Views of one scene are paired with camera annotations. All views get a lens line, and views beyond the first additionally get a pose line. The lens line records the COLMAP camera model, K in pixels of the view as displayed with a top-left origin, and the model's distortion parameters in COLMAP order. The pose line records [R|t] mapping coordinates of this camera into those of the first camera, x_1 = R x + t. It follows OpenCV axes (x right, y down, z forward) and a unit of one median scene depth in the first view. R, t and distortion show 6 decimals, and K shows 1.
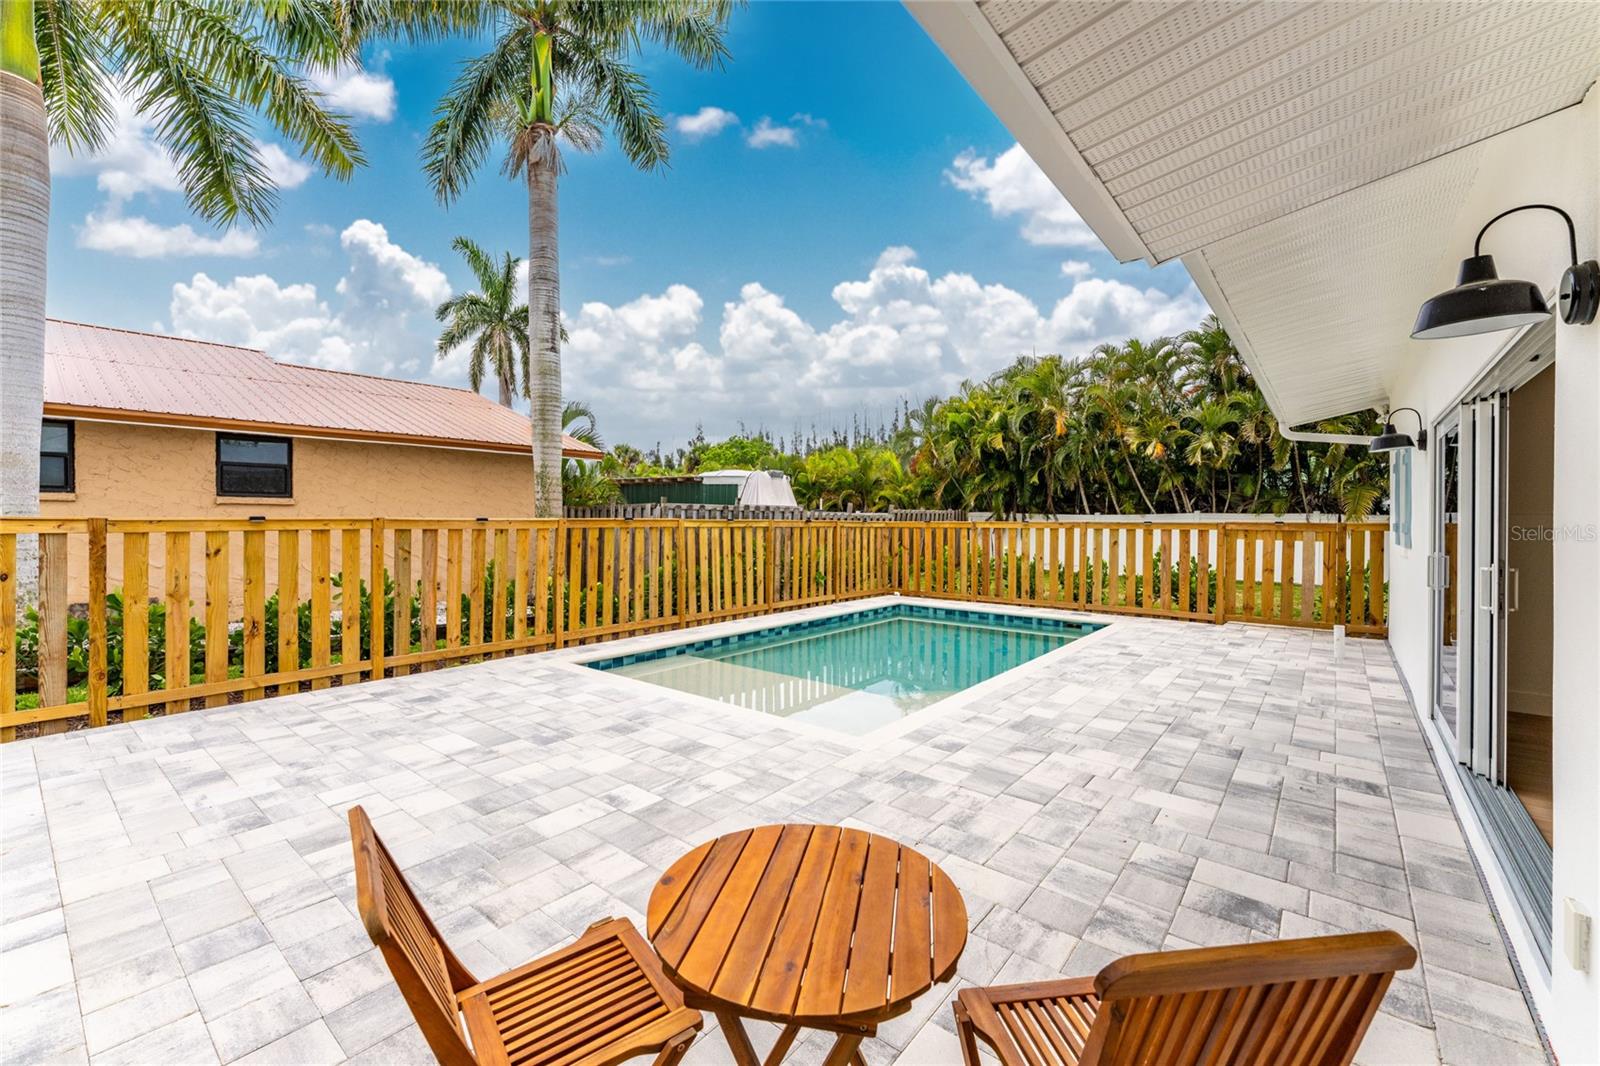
lens RADIAL K [[665.2, 0, 800.0], [0, 665.2, 533.0], [0, 0, 1]] dist [-0.000512, -0.000126]
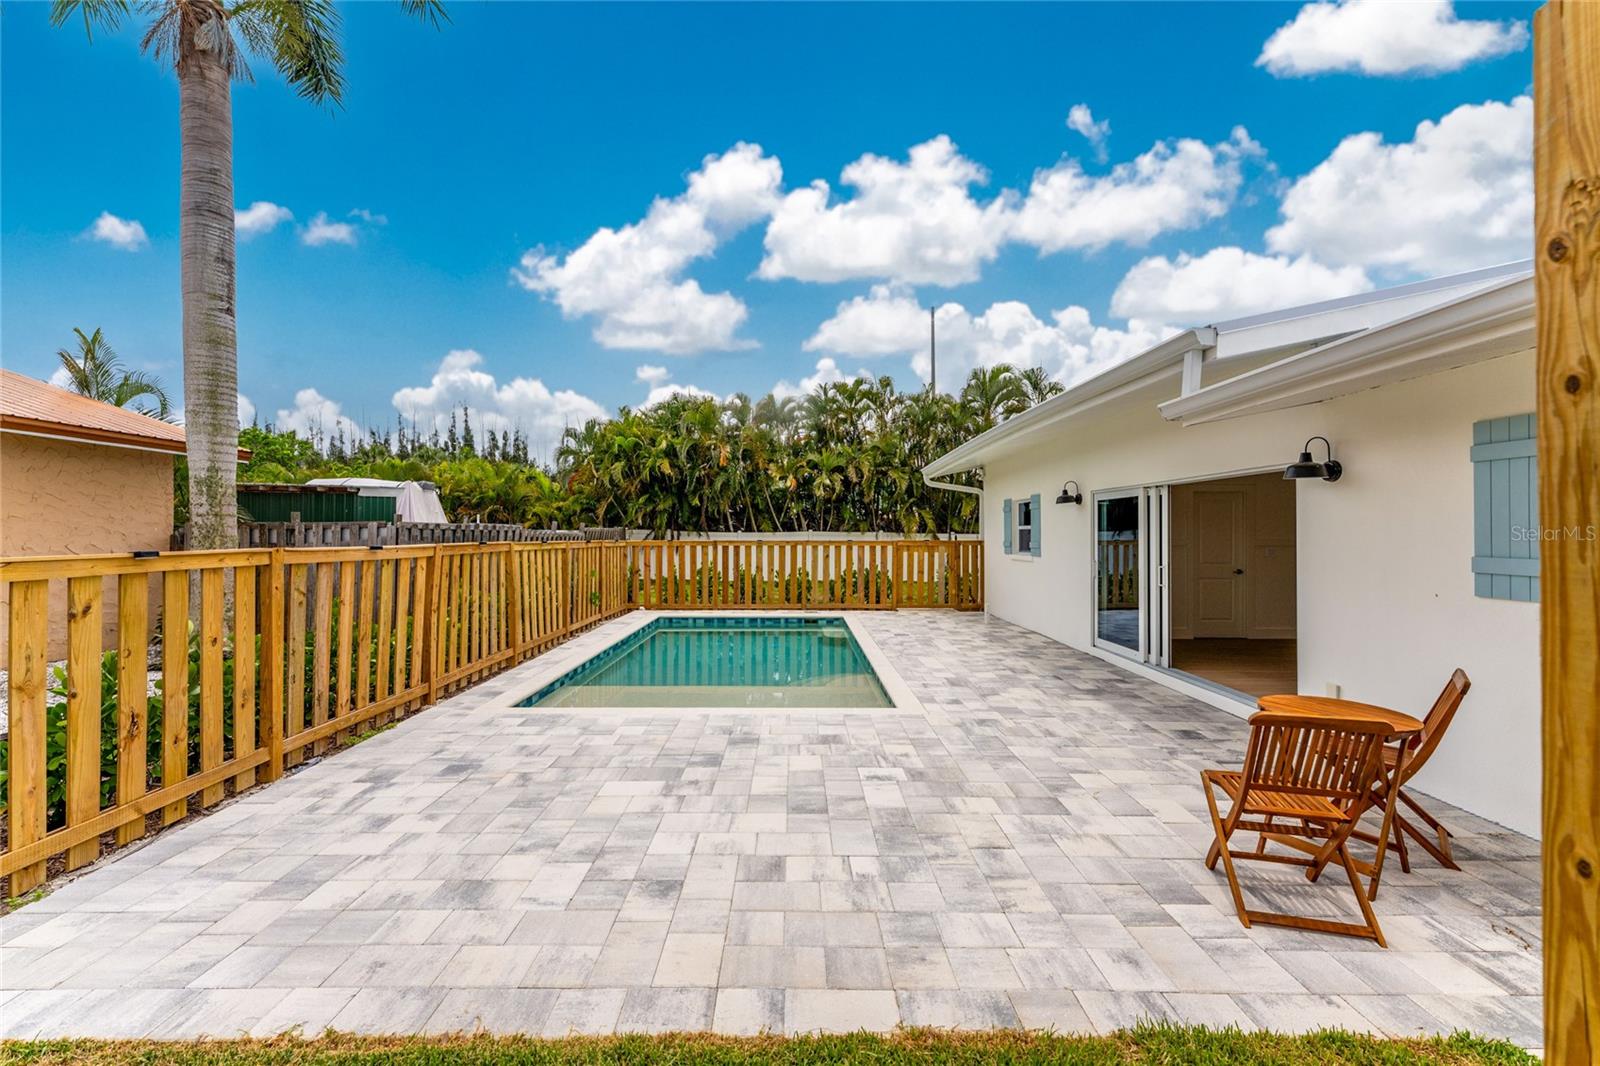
lens RADIAL K [[640.5, 0, 801.5], [0, 640.5, 540.1], [0, 0, 1]] dist [-0.000458, -0.000226]
pose [[0.764764, -0.007807, 0.644263, -0.374523], [0.013275, 0.999905, -0.003641, -0.012869], [-0.644174, 0.011337, 0.764795, 0.056056]]
